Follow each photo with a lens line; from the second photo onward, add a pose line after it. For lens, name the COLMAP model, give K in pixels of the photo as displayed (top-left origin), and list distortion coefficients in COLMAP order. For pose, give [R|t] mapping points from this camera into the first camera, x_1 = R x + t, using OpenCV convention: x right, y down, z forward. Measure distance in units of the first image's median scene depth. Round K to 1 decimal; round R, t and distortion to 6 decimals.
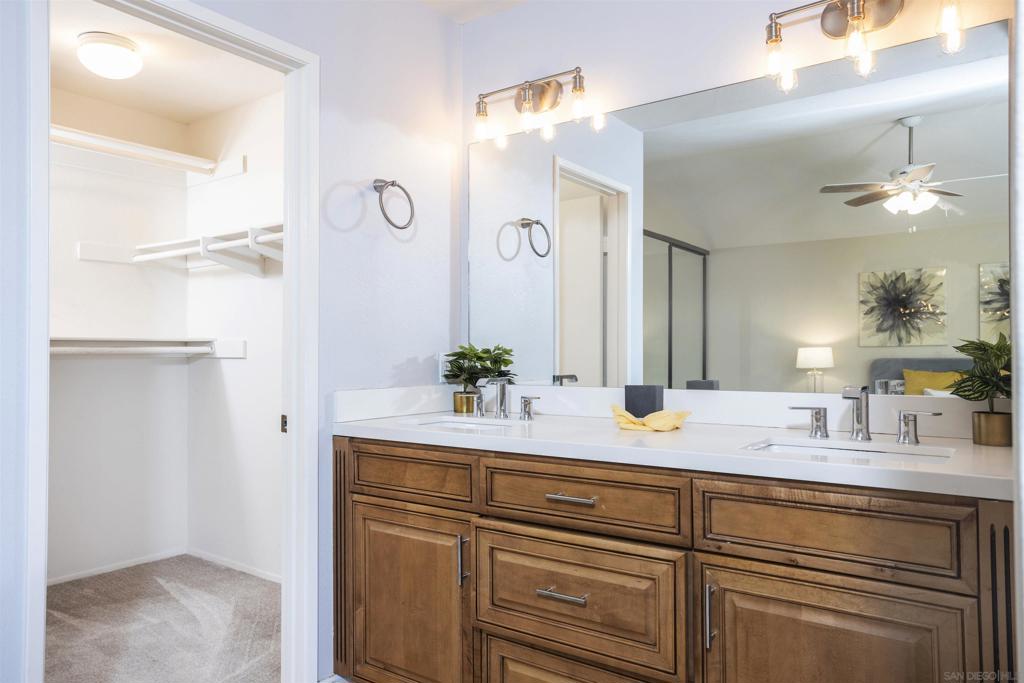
lens RADIAL K [[707.6, 0, 512.0], [0, 707.6, 341.5], [0, 0, 1]] dist [-0.000227, 0.000139]
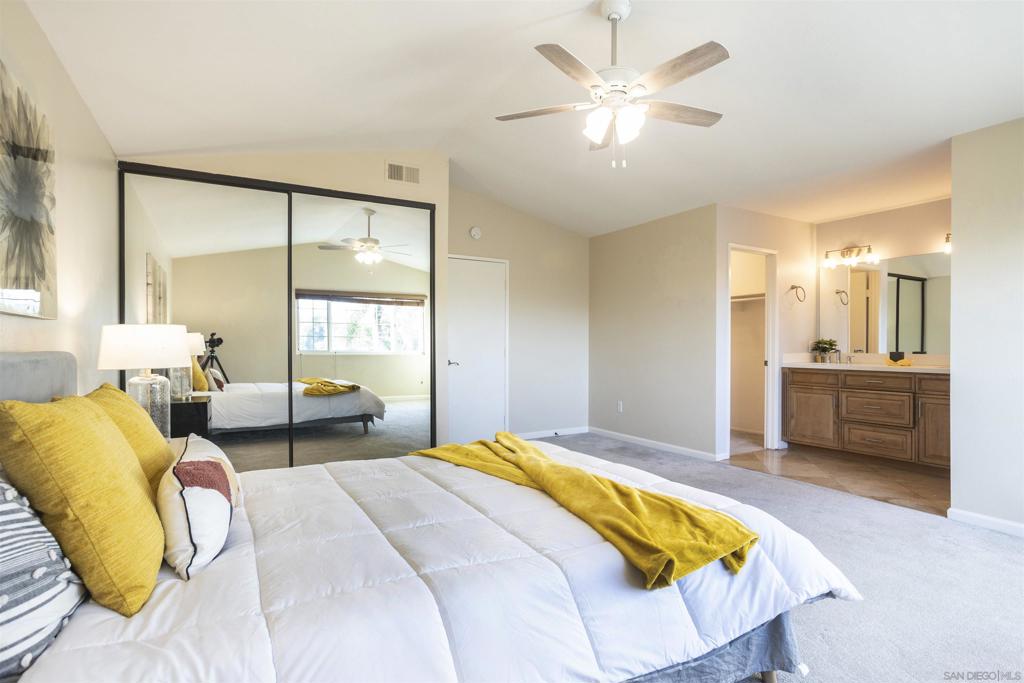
lens RADIAL K [[508.3, 0, 530.9], [0, 508.3, 346.9], [0, 0, 1]] dist [-0.002009, -0.000028]
pose [[0.923520, 0.000647, -0.383550, -0.391682], [0.008899, 0.999693, 0.023116, -0.022602], [0.383448, -0.024761, 0.923231, -1.486418]]
